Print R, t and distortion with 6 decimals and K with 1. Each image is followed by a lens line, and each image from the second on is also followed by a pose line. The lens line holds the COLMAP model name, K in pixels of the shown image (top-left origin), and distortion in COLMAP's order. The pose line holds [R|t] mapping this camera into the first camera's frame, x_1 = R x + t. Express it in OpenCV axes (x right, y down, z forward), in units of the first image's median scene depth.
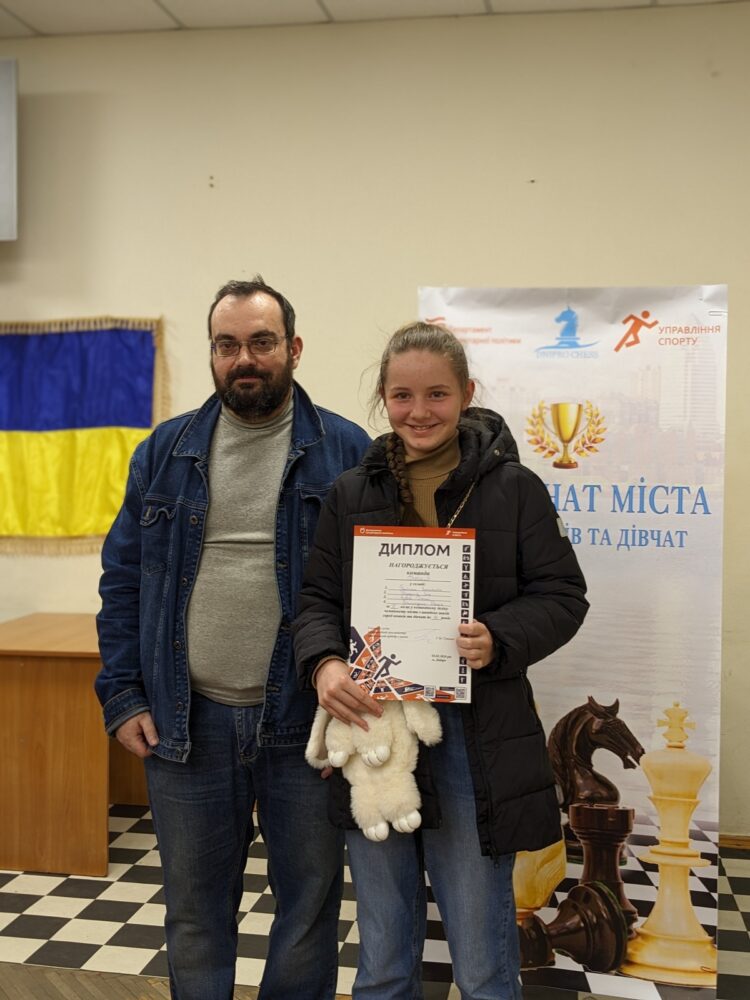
lens RADIAL K [[1180.8, 0, 367.9], [0, 1180.8, 516.2], [0, 0, 1]] dist [0.028358, 0.000000]
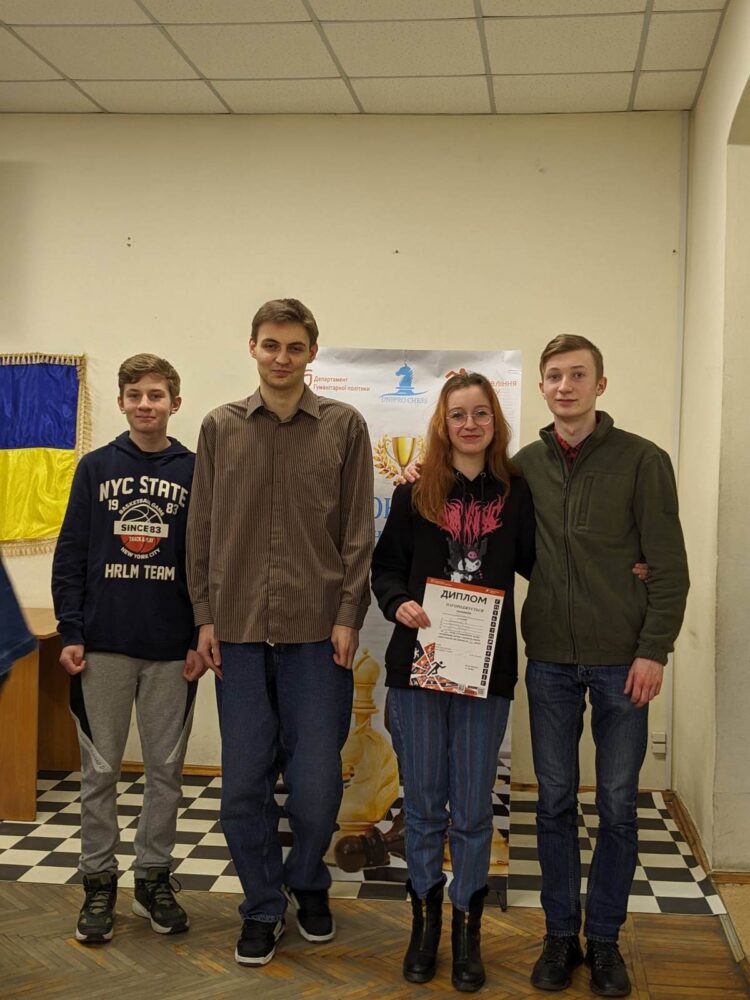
lens RADIAL K [[1180.8, 0, 394.5], [0, 1180.8, 515.4], [0, 0, 1]] dist [0.028358, 0.000000]
pose [[0.995503, 0.008037, 0.094386, 0.035121], [-0.006635, 0.999863, -0.015164, 0.011511], [-0.094495, 0.014470, 0.995420, -0.306779]]
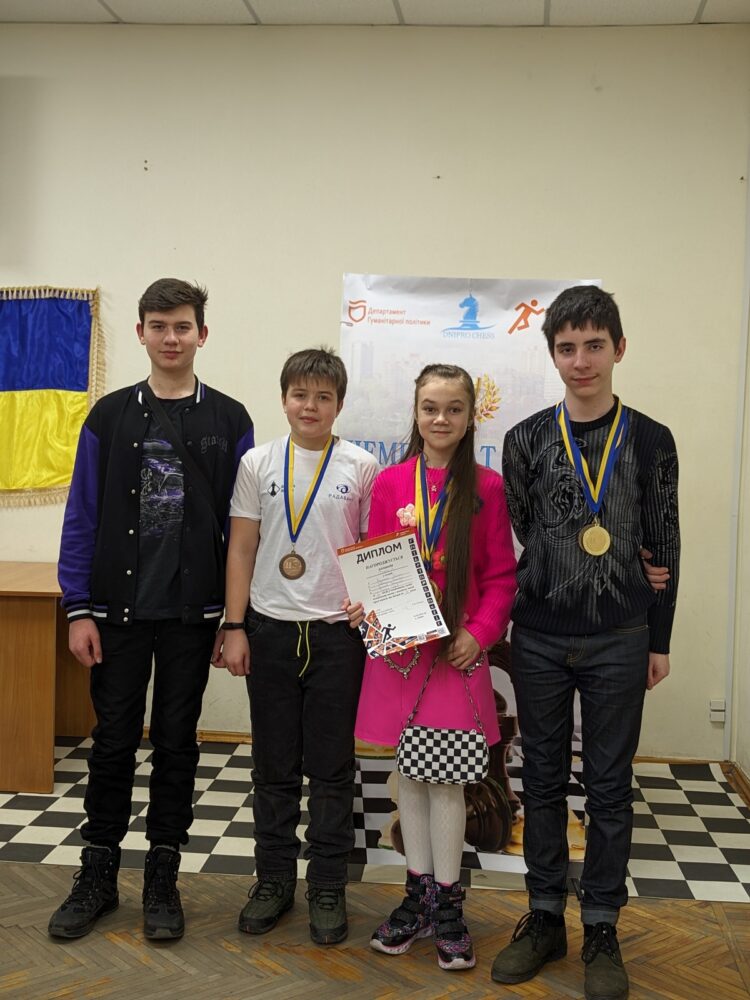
lens RADIAL K [[1180.8, 0, 374.4], [0, 1180.8, 505.5], [0, 0, 1]] dist [0.028358, 0.000000]
pose [[0.995195, 0.009945, 0.097407, -0.039023], [-0.011607, 0.999796, 0.016509, 0.015160], [-0.097223, -0.017560, 0.995108, -0.169700]]
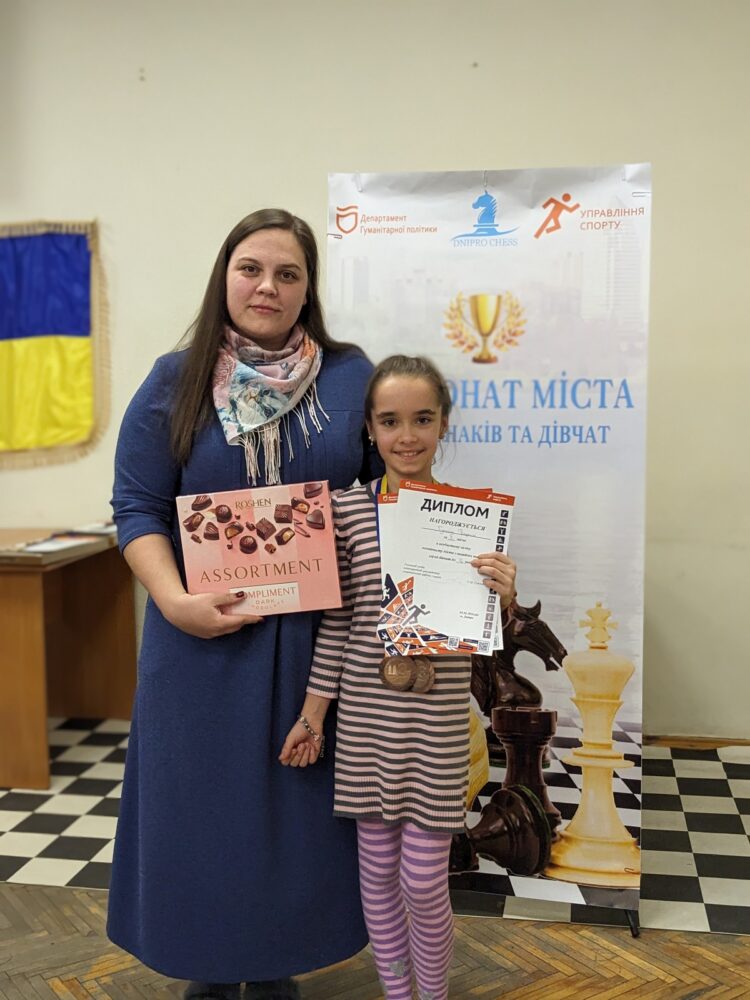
lens RADIAL K [[1180.8, 0, 367.1], [0, 1180.8, 512.1], [0, 0, 1]] dist [0.028358, 0.000000]
pose [[0.999719, -0.021021, -0.010960, 0.080135], [0.021724, 0.997416, 0.068474, 0.012352], [0.009492, -0.068693, 0.997593, 0.035154]]
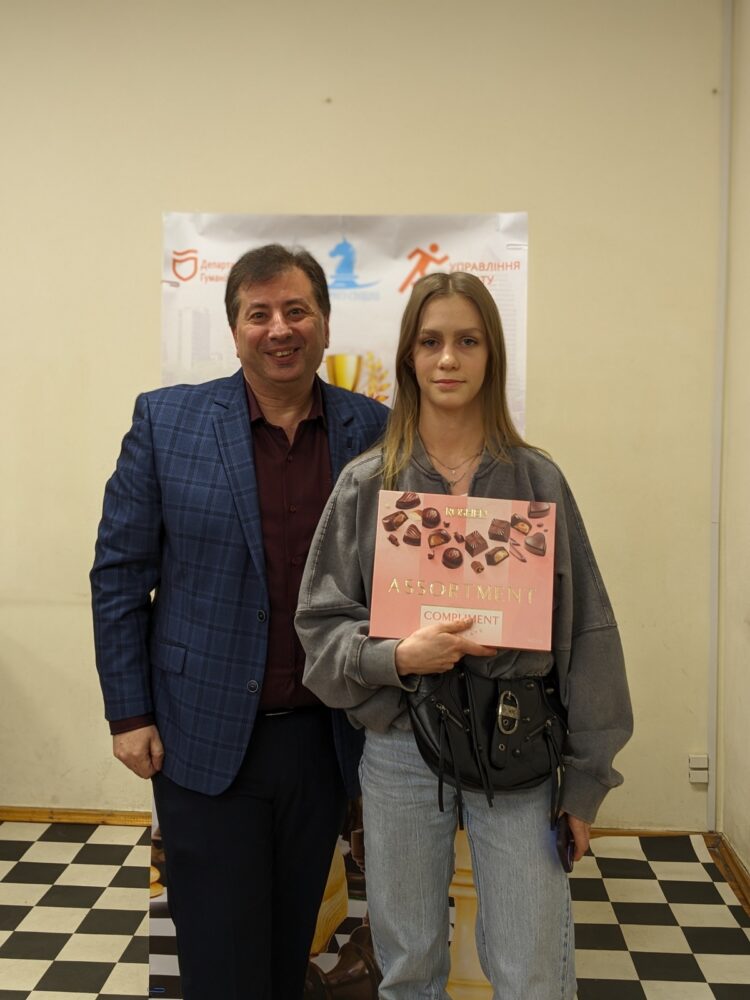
lens RADIAL K [[1180.8, 0, 363.8], [0, 1180.8, 501.8], [0, 0, 1]] dist [0.028358, 0.000000]
pose [[0.993278, -0.016789, 0.114527, 0.085223], [0.013839, 0.999553, 0.026507, -0.012837], [-0.114921, -0.024744, 0.993066, 0.164219]]
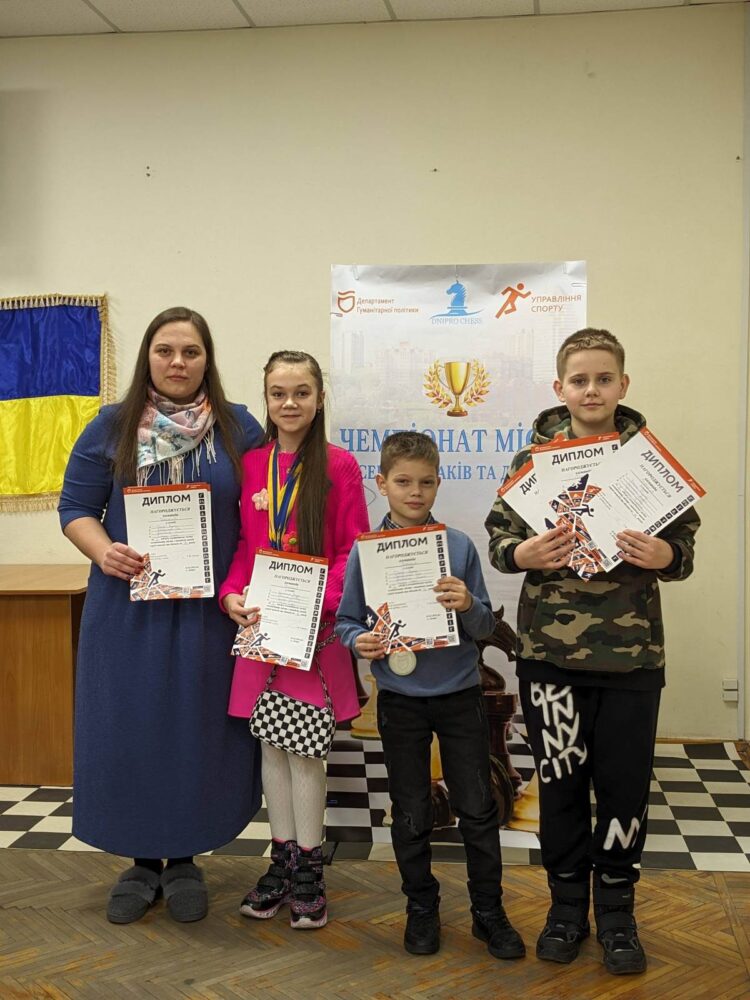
lens RADIAL K [[1180.8, 0, 379.8], [0, 1180.8, 521.2], [0, 0, 1]] dist [0.028358, 0.000000]
pose [[0.997717, -0.023310, 0.063380, 0.010064], [0.021922, 0.999506, 0.022508, 0.037643], [-0.063874, -0.021067, 0.997736, -0.195874]]
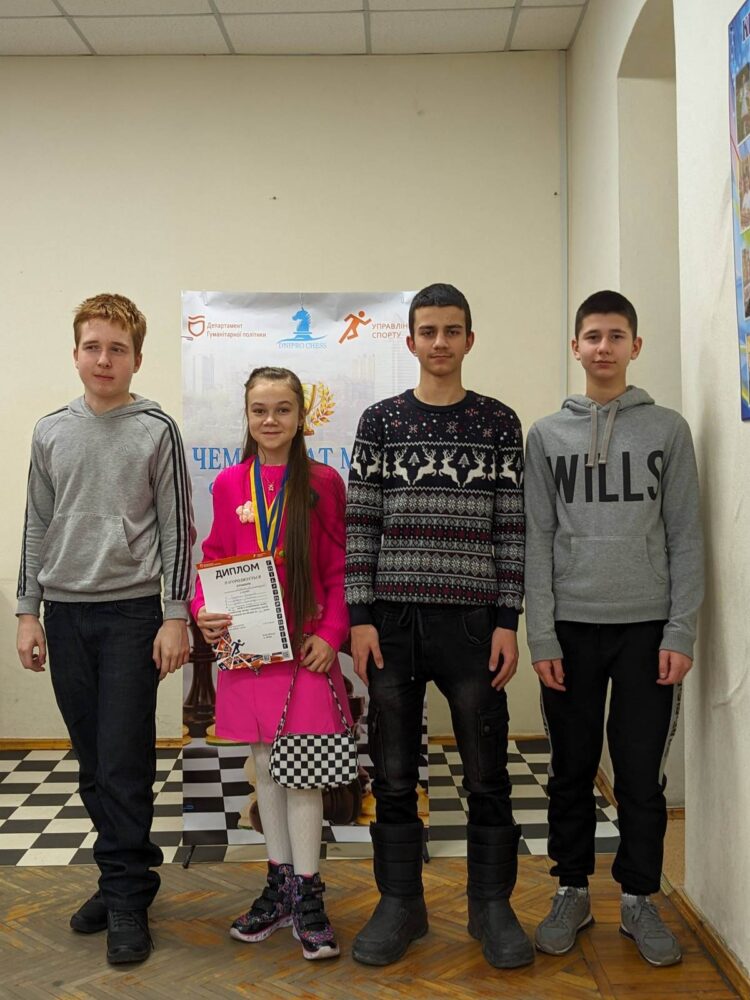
lens RADIAL K [[1180.8, 0, 360.8], [0, 1180.8, 513.2], [0, 0, 1]] dist [0.028358, 0.000000]
pose [[0.981026, -0.033486, 0.190961, -0.018261], [0.032228, 0.999434, 0.009690, 0.032965], [-0.191177, -0.003351, 0.981550, -0.258254]]
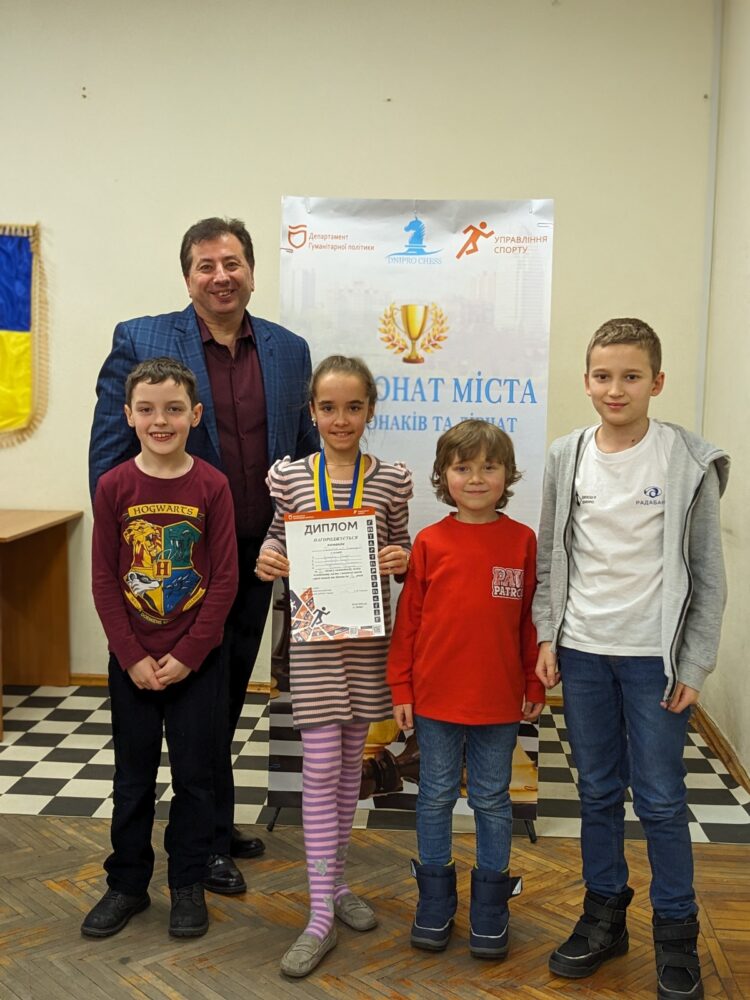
lens RADIAL K [[1180.8, 0, 348.7], [0, 1180.8, 521.9], [0, 0, 1]] dist [0.028358, 0.000000]
pose [[0.995555, -0.009997, 0.093649, -0.002013], [0.003158, 0.997335, 0.072889, 0.028958], [-0.094128, -0.072269, 0.992934, -0.130203]]
